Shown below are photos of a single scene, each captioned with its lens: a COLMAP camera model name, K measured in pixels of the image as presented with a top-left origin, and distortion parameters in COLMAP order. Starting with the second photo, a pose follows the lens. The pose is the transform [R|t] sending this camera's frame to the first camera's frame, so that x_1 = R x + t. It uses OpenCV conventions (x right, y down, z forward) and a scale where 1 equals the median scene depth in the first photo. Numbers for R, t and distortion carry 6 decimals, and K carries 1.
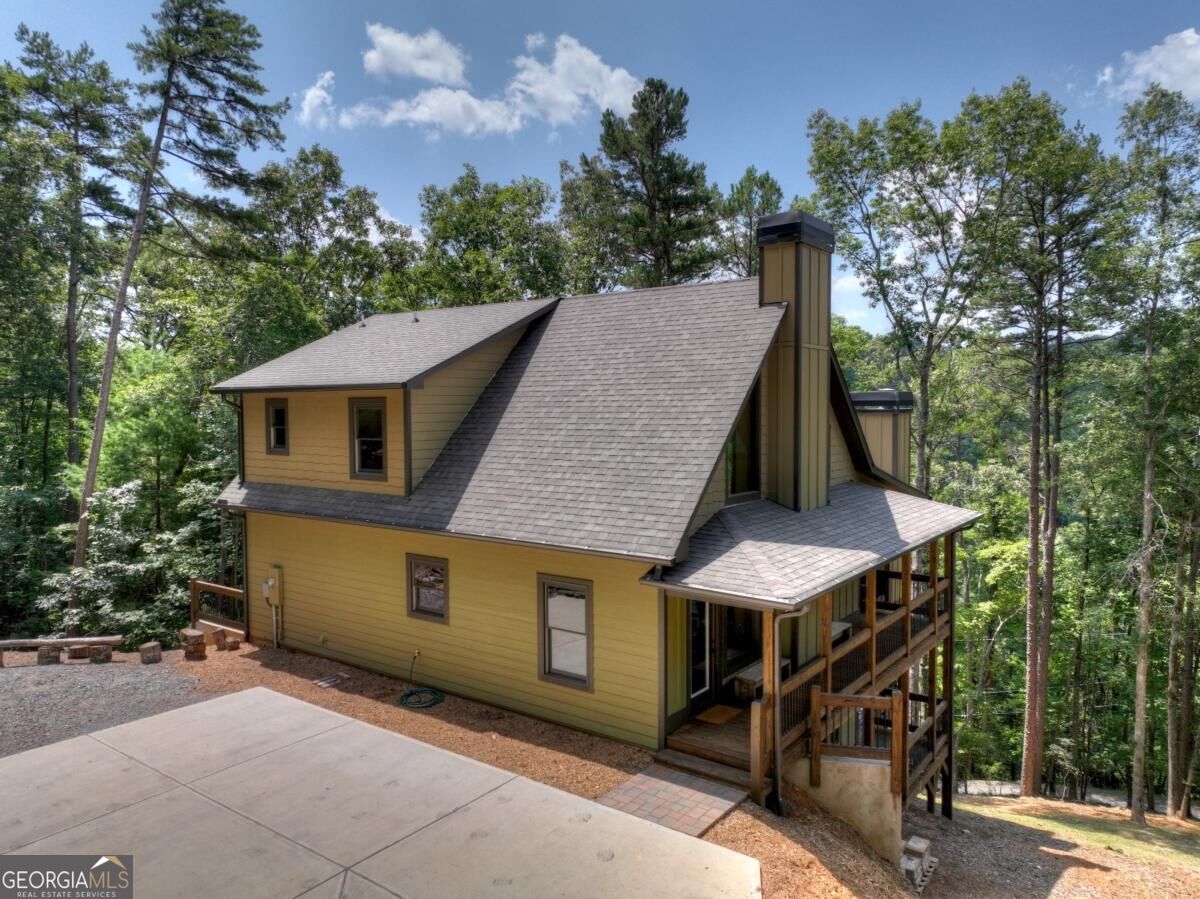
lens RADIAL K [[837.1, 0, 560.1], [0, 837.1, 466.8], [0, 0, 1]] dist [0.000601, 0.005834]
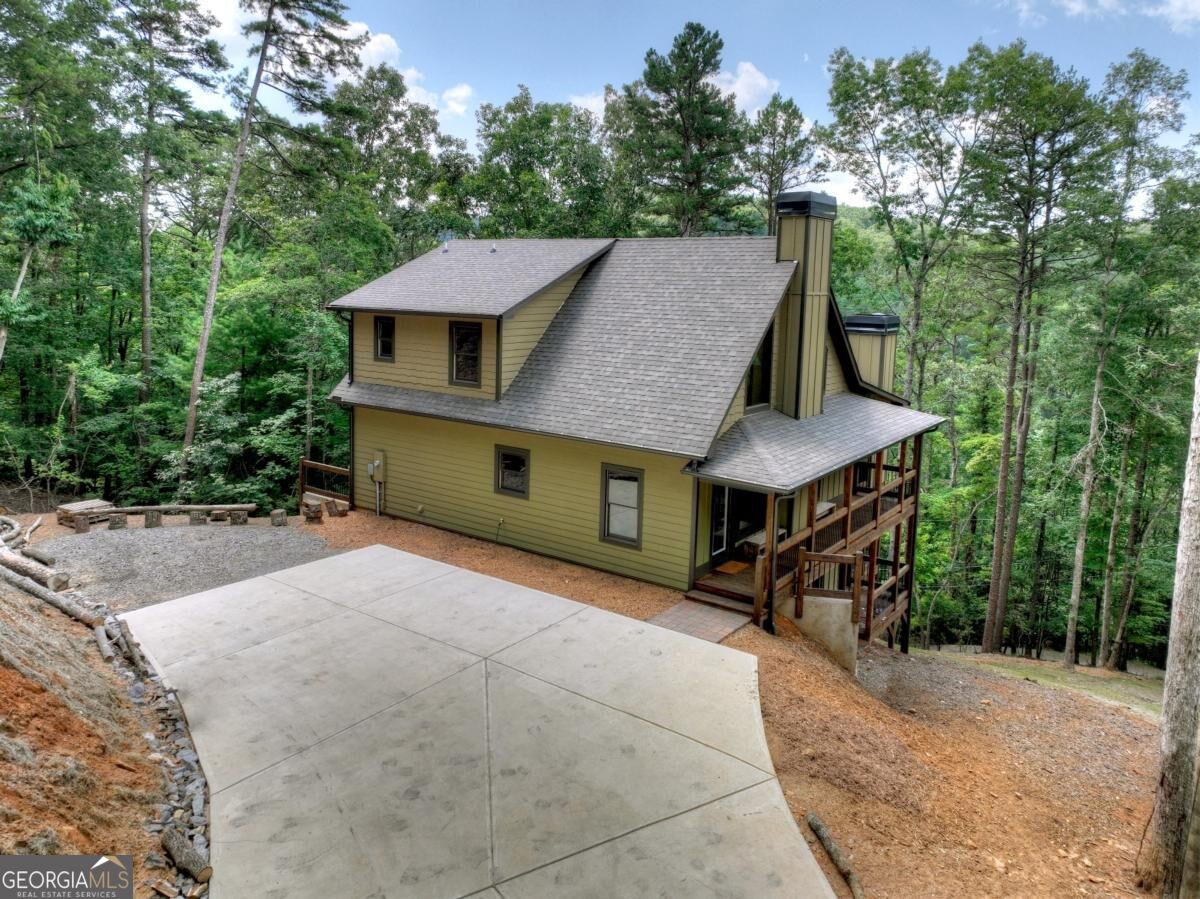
lens RADIAL K [[837.1, 0, 601.4], [0, 837.1, 448.0], [0, 0, 1]] dist [0.000601, 0.005834]
pose [[0.999190, 0.018830, 0.035560, -0.051999], [-0.023098, 0.992052, 0.123687, -0.042627], [-0.032948, -0.124409, 0.991684, -0.222723]]
